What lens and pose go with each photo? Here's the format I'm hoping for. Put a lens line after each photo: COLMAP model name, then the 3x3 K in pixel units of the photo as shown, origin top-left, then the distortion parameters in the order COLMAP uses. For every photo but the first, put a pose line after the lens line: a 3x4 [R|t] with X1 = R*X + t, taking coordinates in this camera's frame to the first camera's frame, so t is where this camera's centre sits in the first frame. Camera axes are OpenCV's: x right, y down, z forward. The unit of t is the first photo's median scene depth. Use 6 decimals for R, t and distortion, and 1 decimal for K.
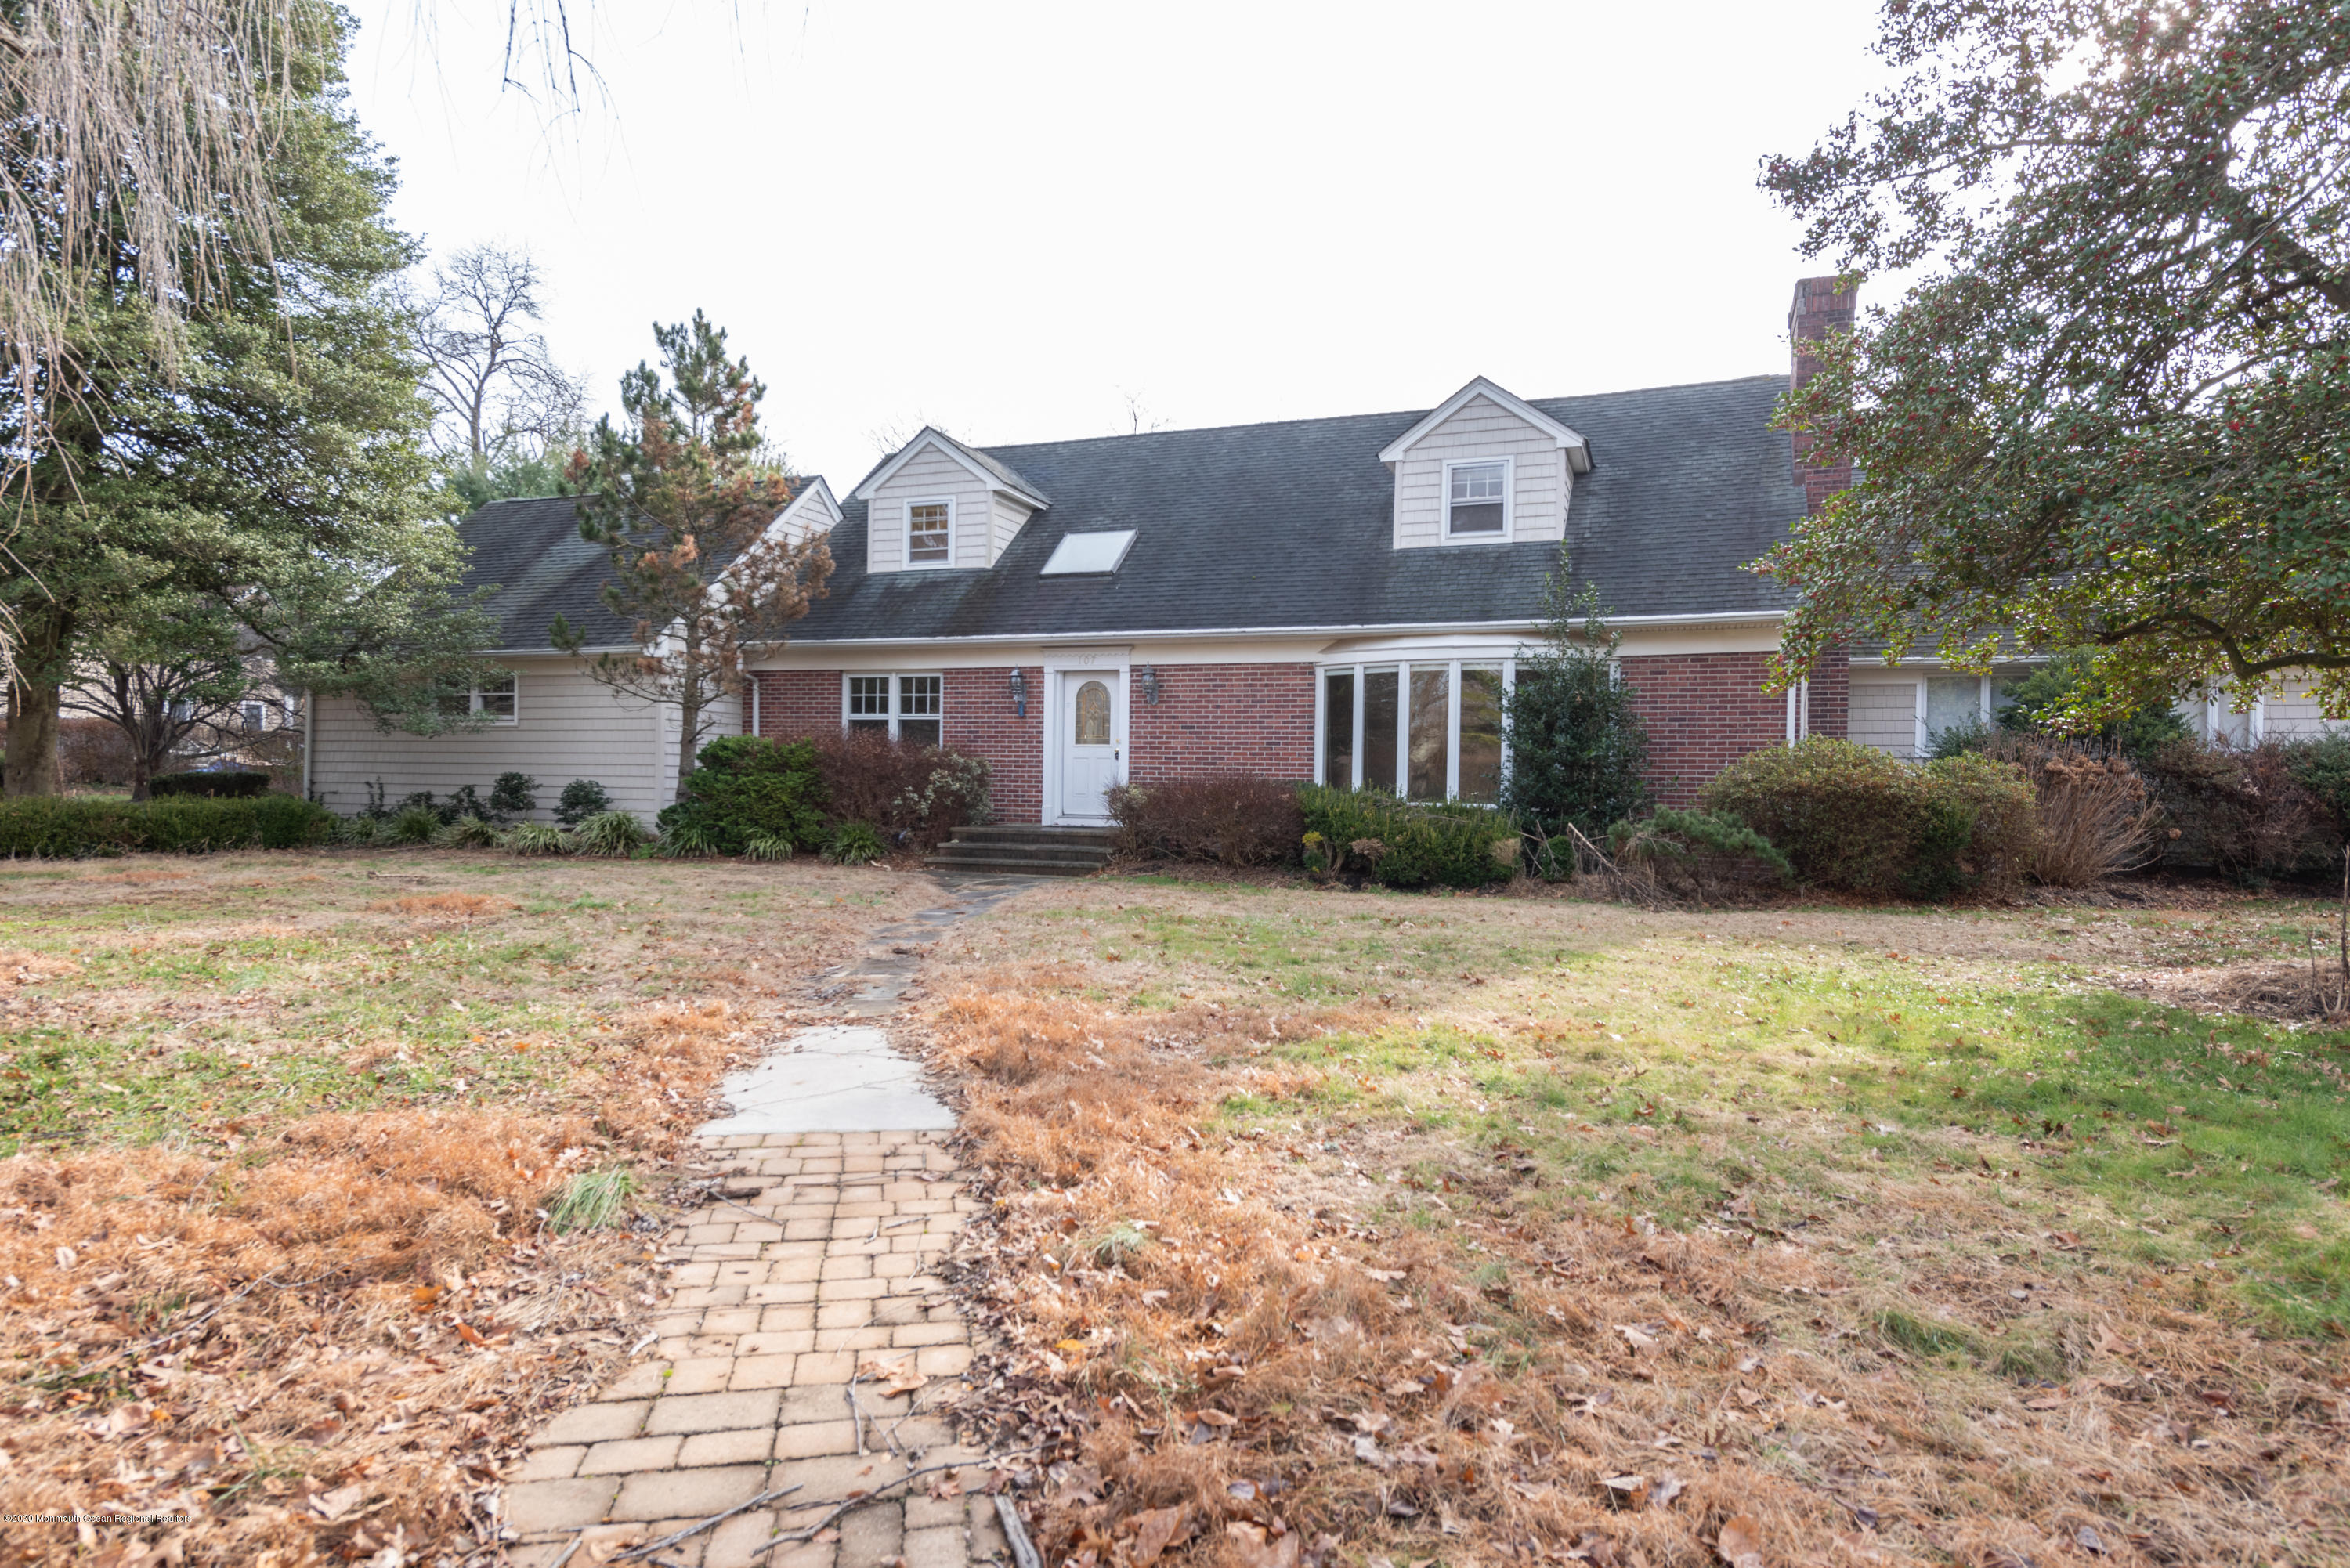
lens RADIAL K [[1346.4, 0, 1175.6], [0, 1346.4, 774.2], [0, 0, 1]] dist [0.002397, 0.000780]
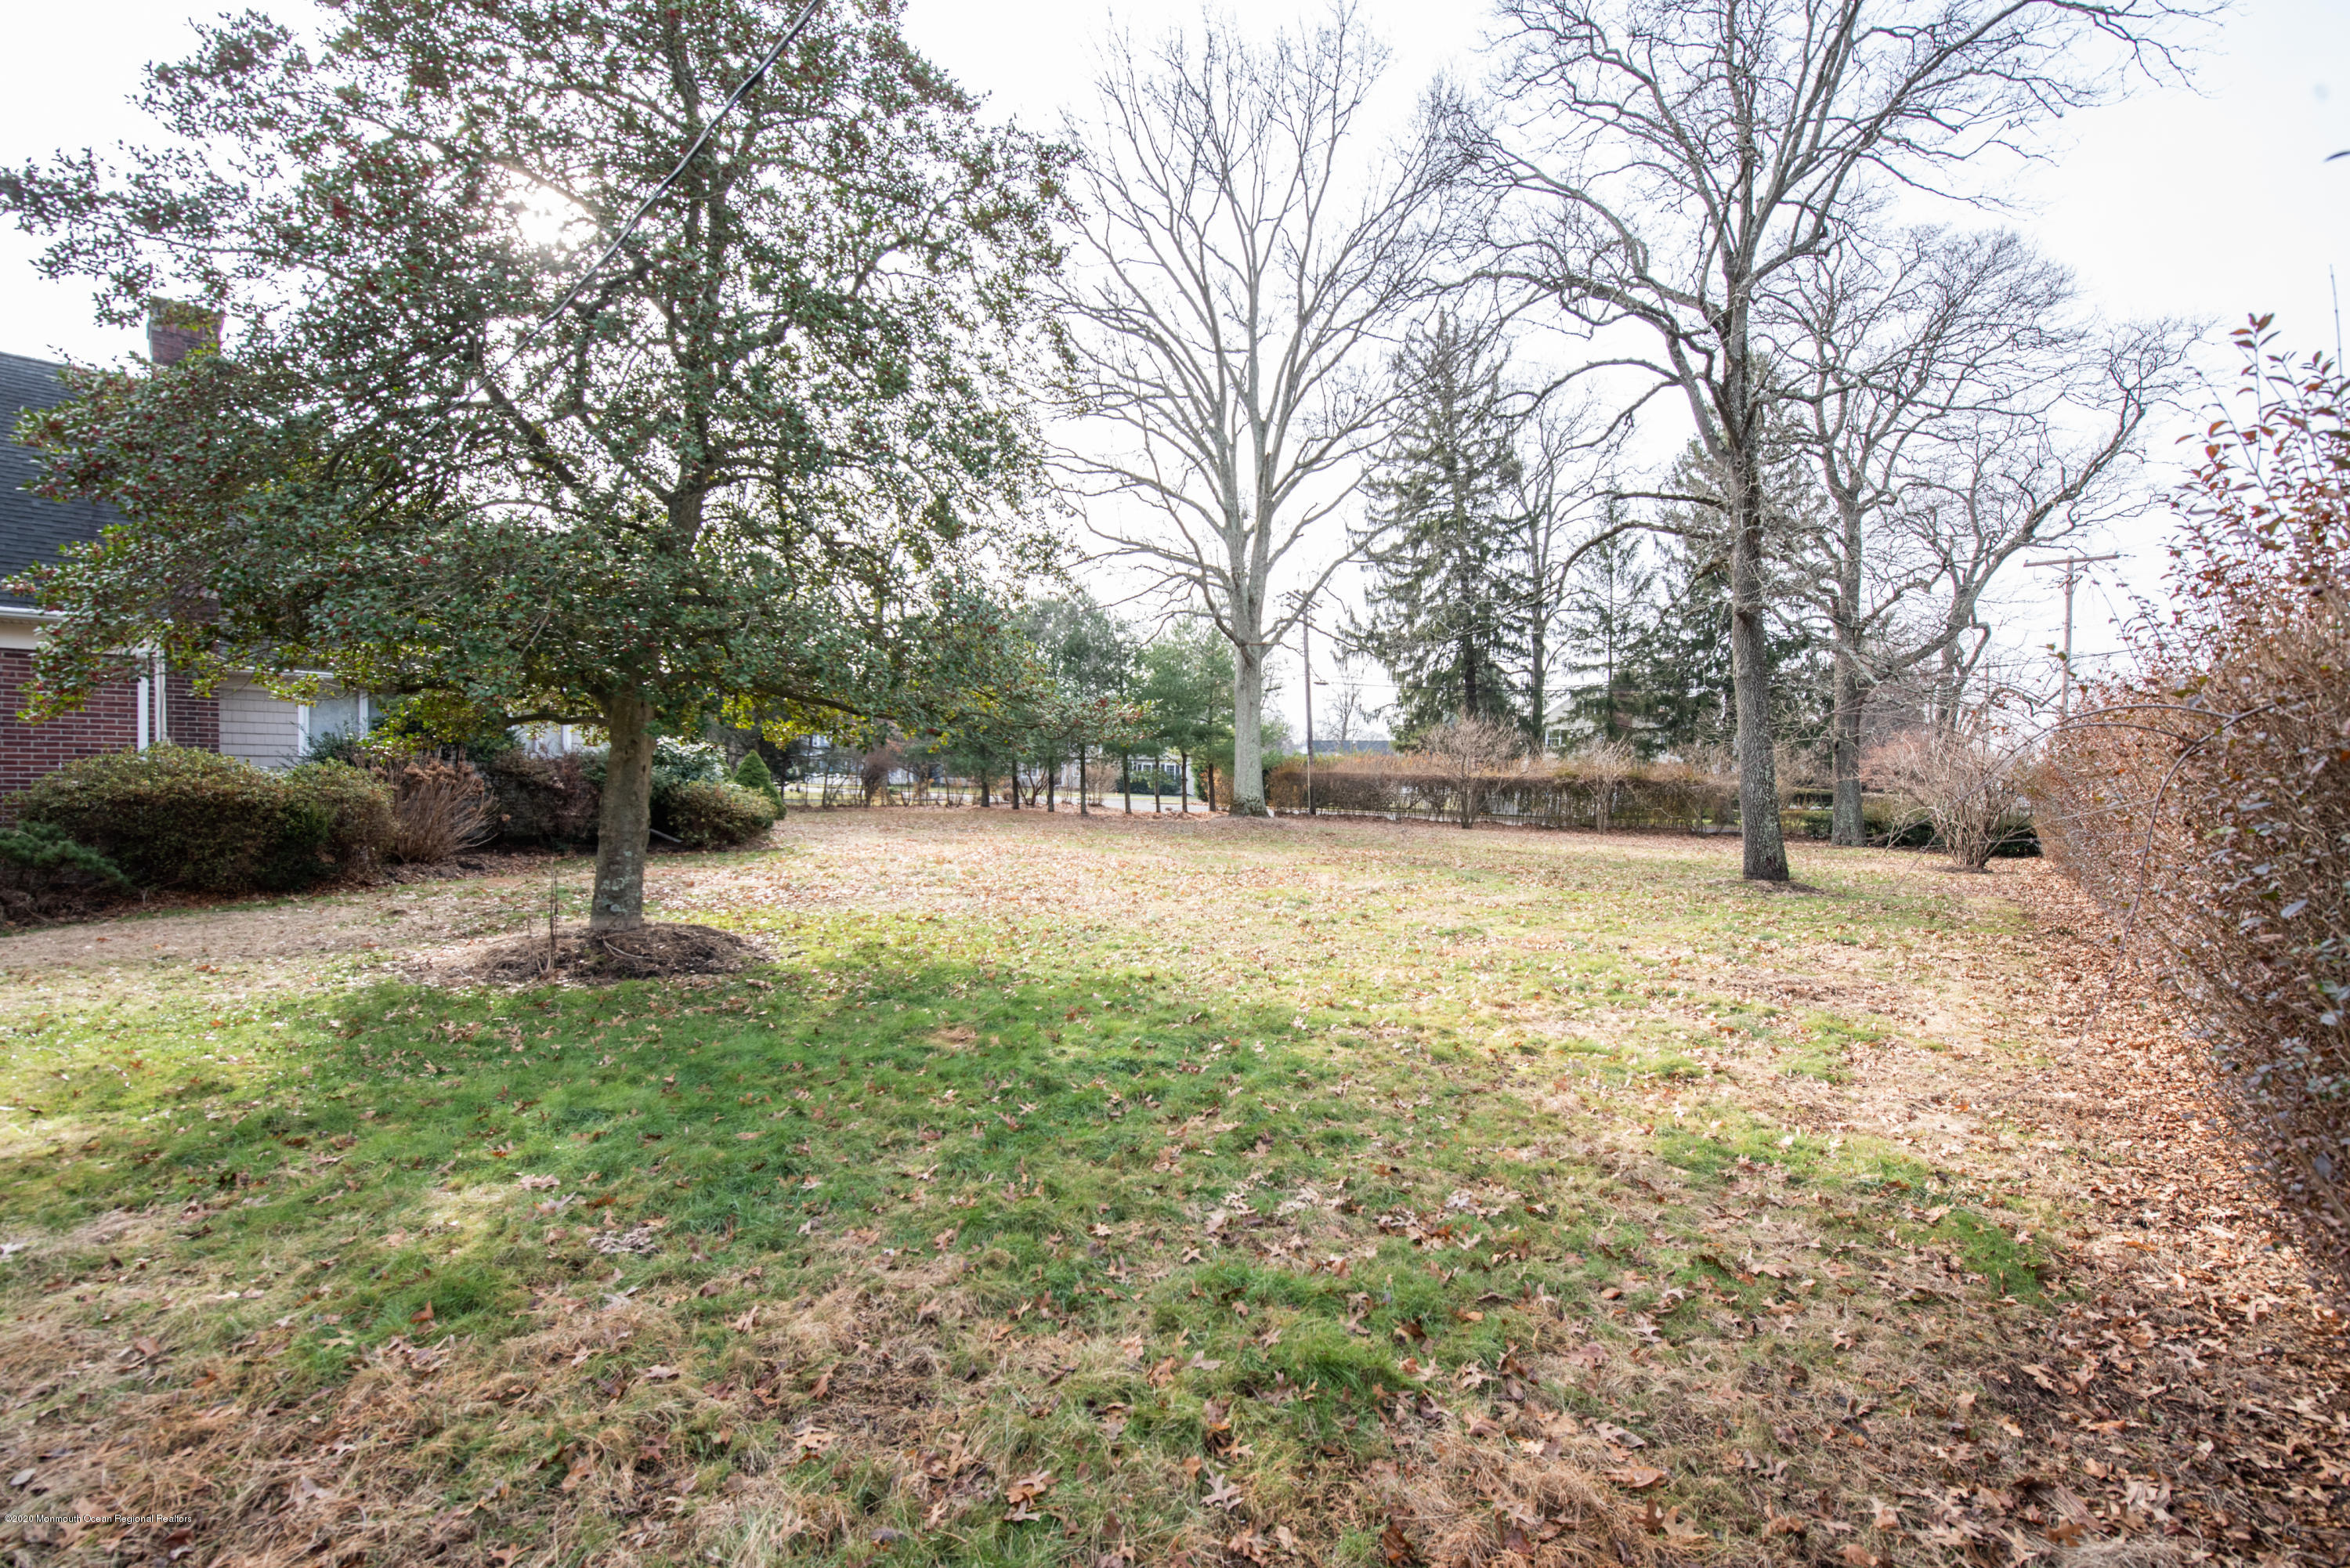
lens RADIAL K [[1009.6, 0, 1178.1], [0, 1009.6, 783.7], [0, 0, 1]] dist [-0.000255, -0.000358]
pose [[0.337797, -0.012129, 0.941141, 0.242025], [0.004474, 0.999926, 0.011280, -0.107118], [-0.941208, 0.000400, 0.337826, -0.002100]]
